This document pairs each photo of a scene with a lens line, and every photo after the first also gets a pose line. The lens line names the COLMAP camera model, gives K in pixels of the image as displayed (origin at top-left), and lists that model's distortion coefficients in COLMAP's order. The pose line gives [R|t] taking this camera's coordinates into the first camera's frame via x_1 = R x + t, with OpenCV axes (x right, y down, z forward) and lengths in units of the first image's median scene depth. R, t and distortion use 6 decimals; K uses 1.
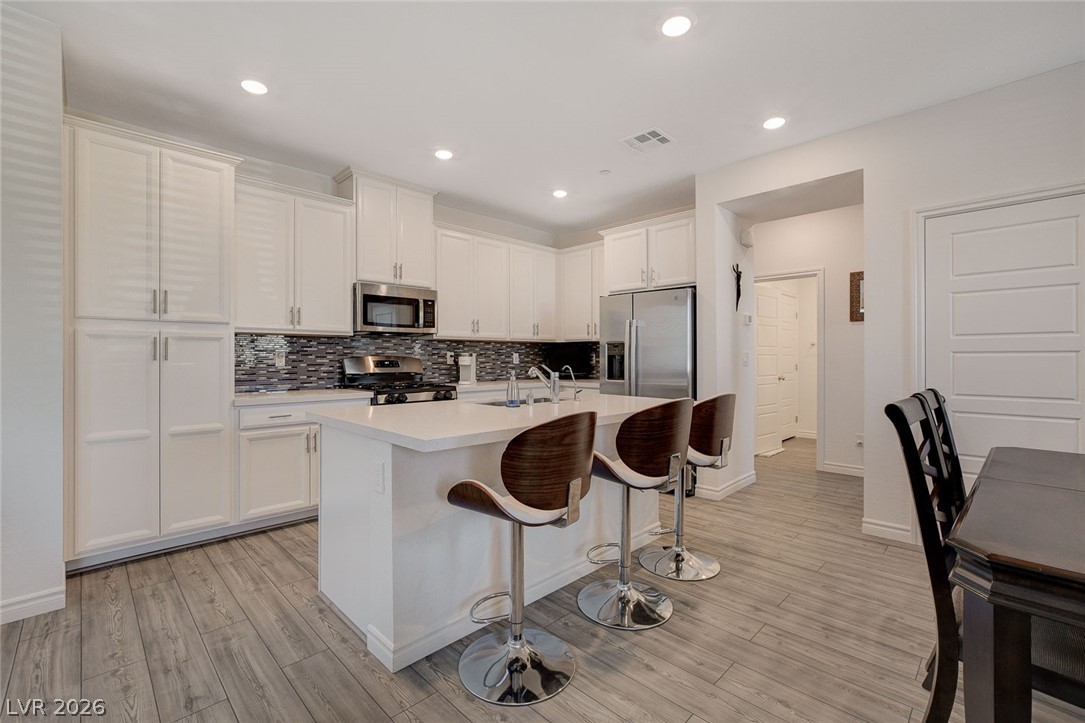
lens RADIAL K [[472.0, 0, 548.0], [0, 472.0, 359.5], [0, 0, 1]] dist [-0.018642, 0.003620]
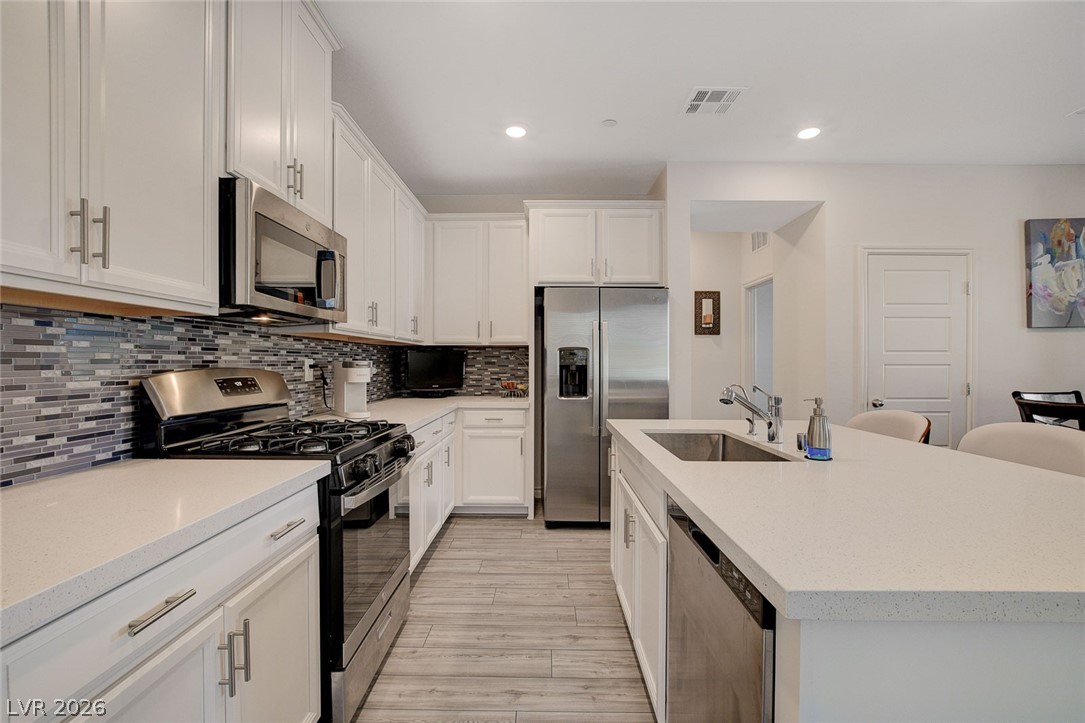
lens RADIAL K [[472.0, 0, 547.8], [0, 472.0, 362.3], [0, 0, 1]] dist [-0.018642, 0.003620]
pose [[0.715361, 0.003522, 0.698746, -0.467089], [-0.000377, 0.999989, -0.004654, -0.011527], [-0.698755, 0.003066, 0.715355, 0.523303]]
